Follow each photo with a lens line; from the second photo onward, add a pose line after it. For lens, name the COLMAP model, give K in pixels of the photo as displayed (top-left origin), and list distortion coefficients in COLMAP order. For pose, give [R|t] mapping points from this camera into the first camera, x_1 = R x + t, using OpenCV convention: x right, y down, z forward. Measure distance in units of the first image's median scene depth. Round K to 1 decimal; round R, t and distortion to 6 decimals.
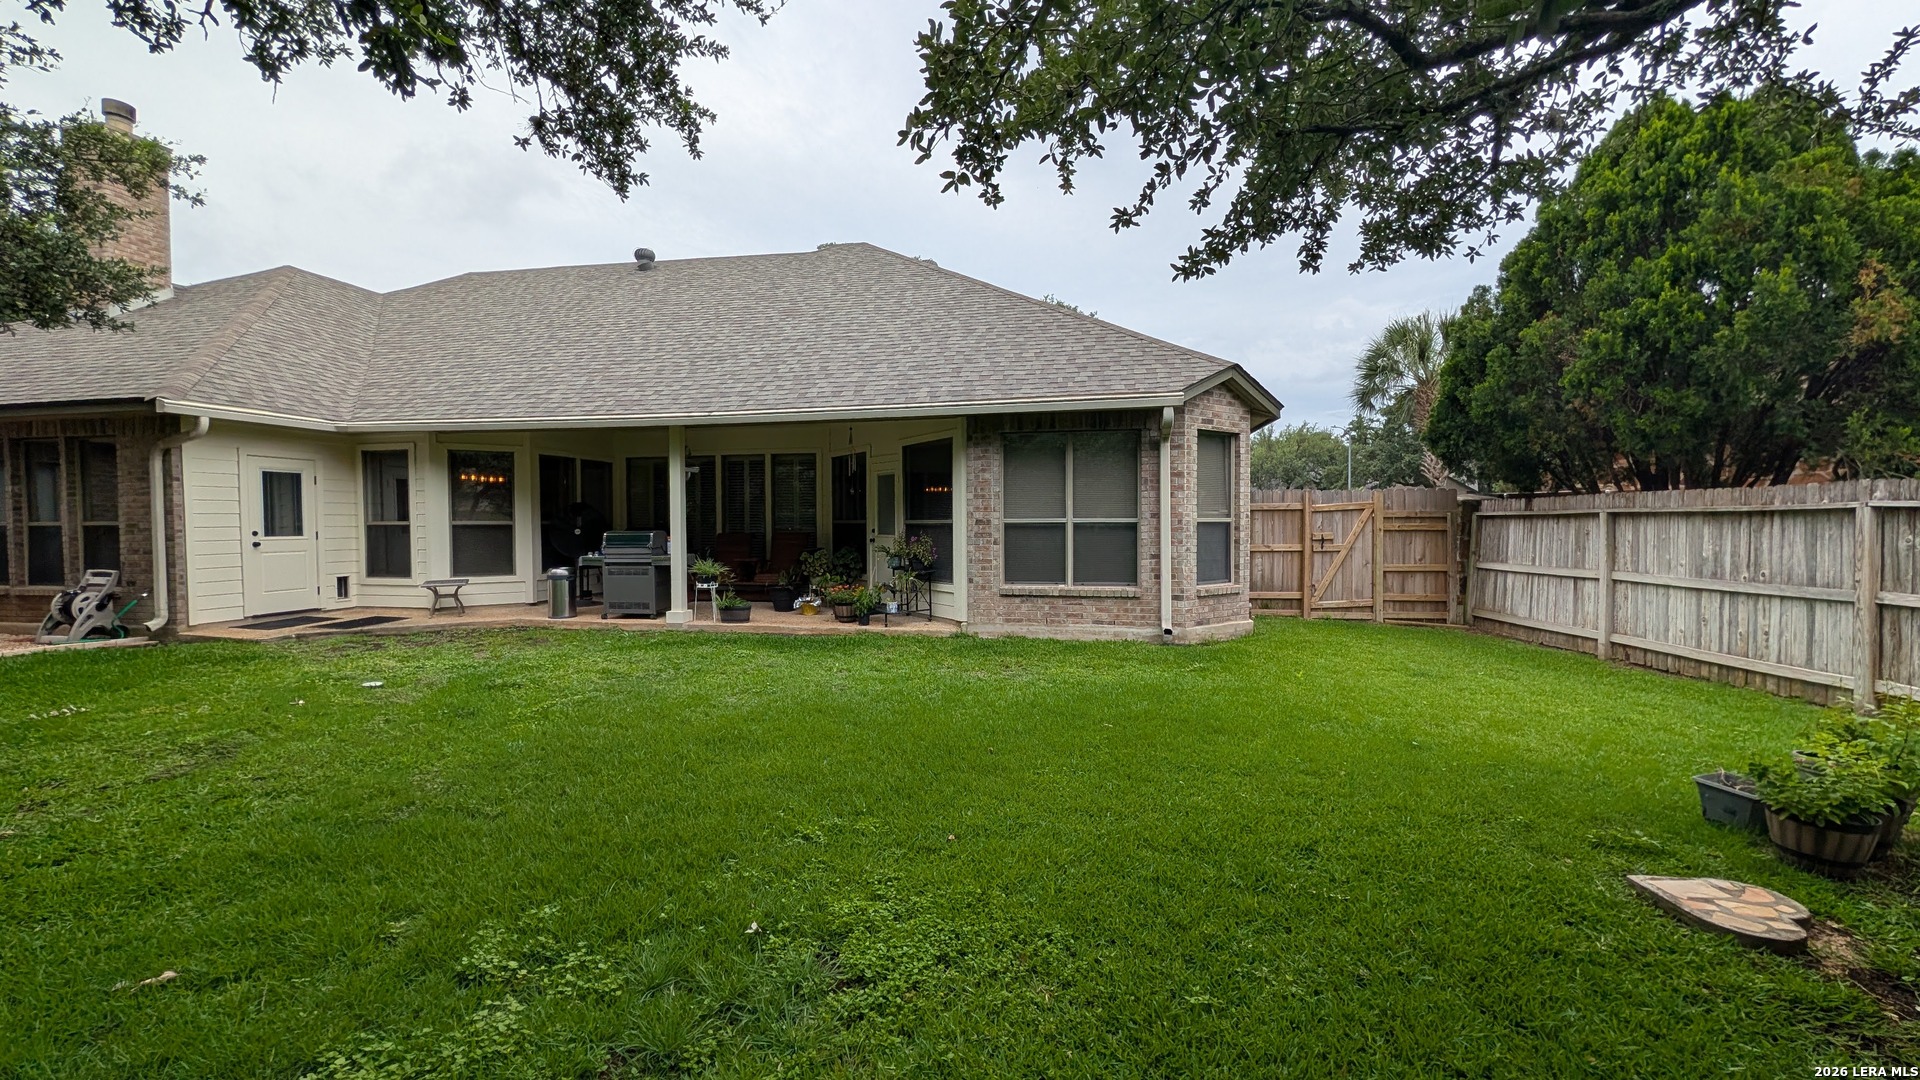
lens RADIAL K [[734.1, 0, 958.1], [0, 734.1, 544.8], [0, 0, 1]] dist [0.000196, -0.000582]
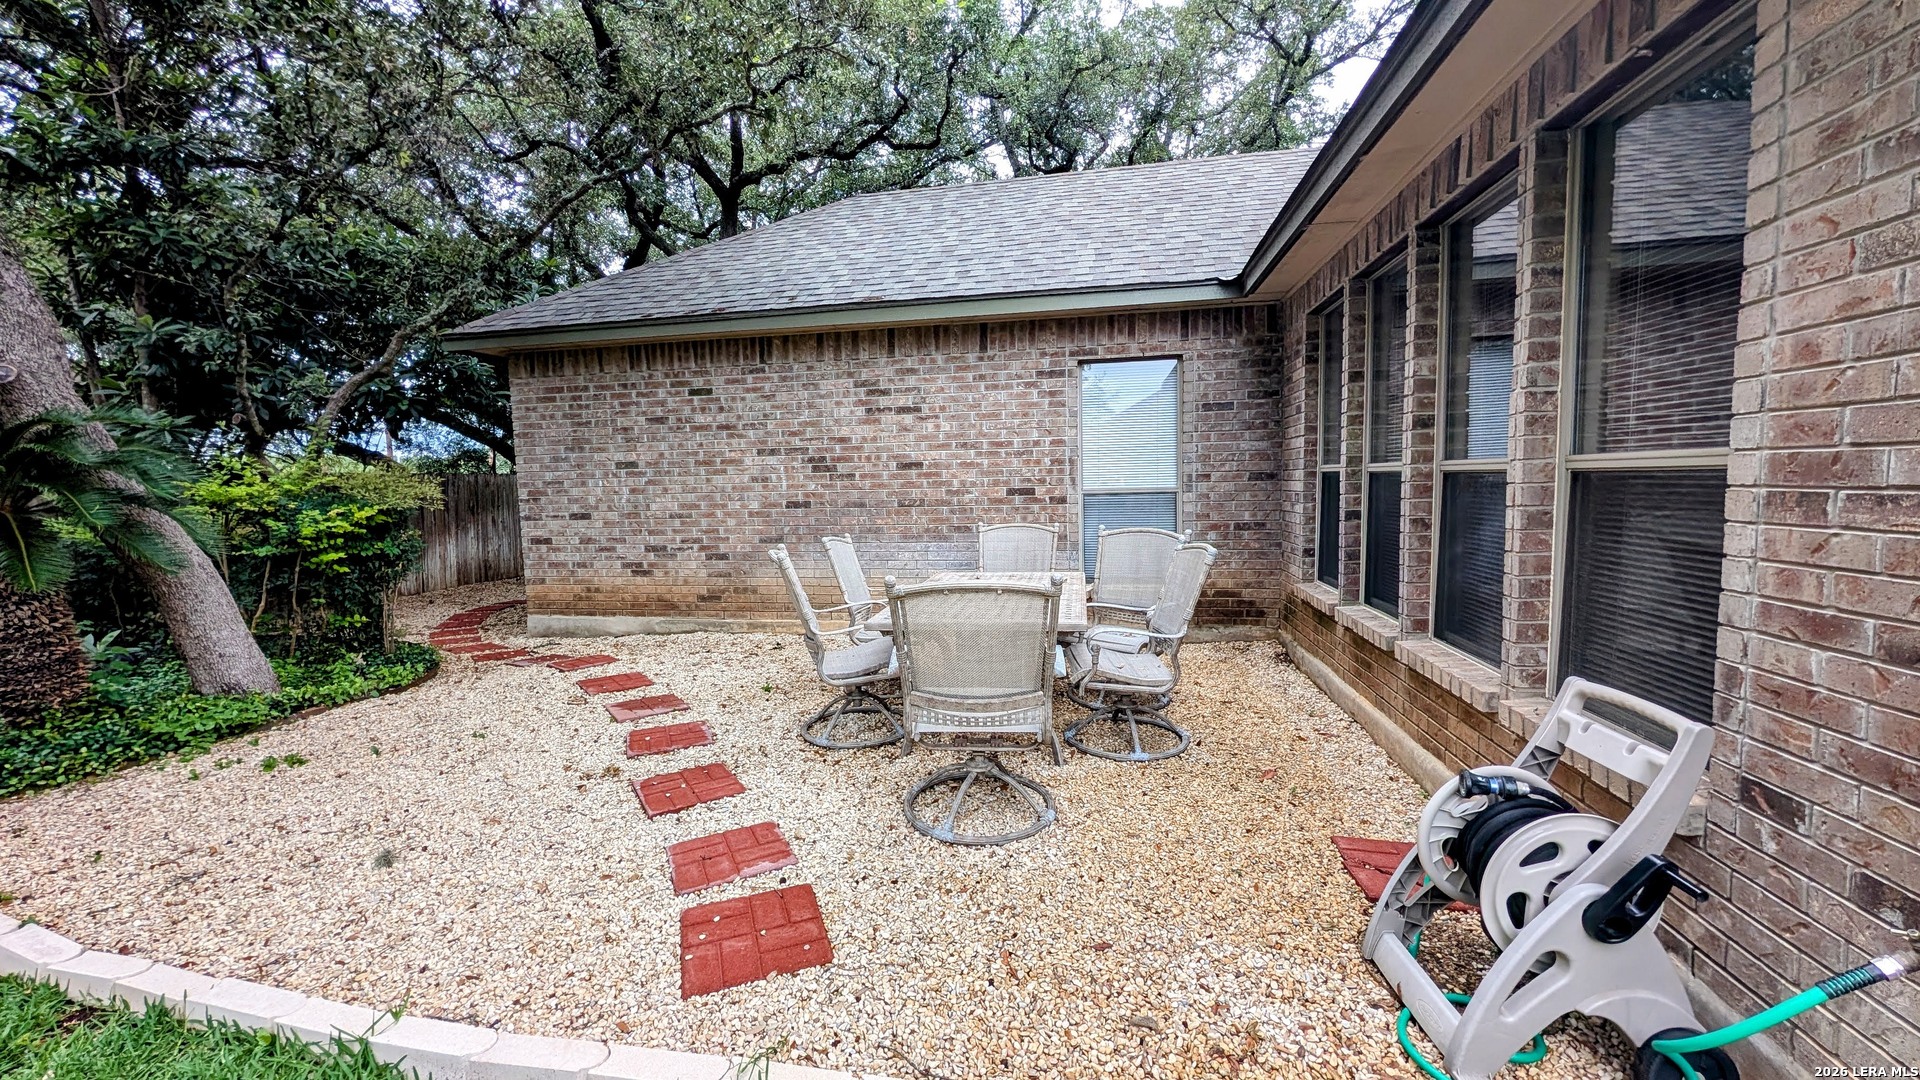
lens RADIAL K [[734.1, 0, 959.7], [0, 734.1, 540.1], [0, 0, 1]] dist [0.000196, -0.000582]
pose [[-0.003133, 0.088634, -0.996059, -0.954370], [-0.011465, 0.995996, 0.088665, -0.022572], [0.999929, 0.011698, -0.002105, 0.803907]]
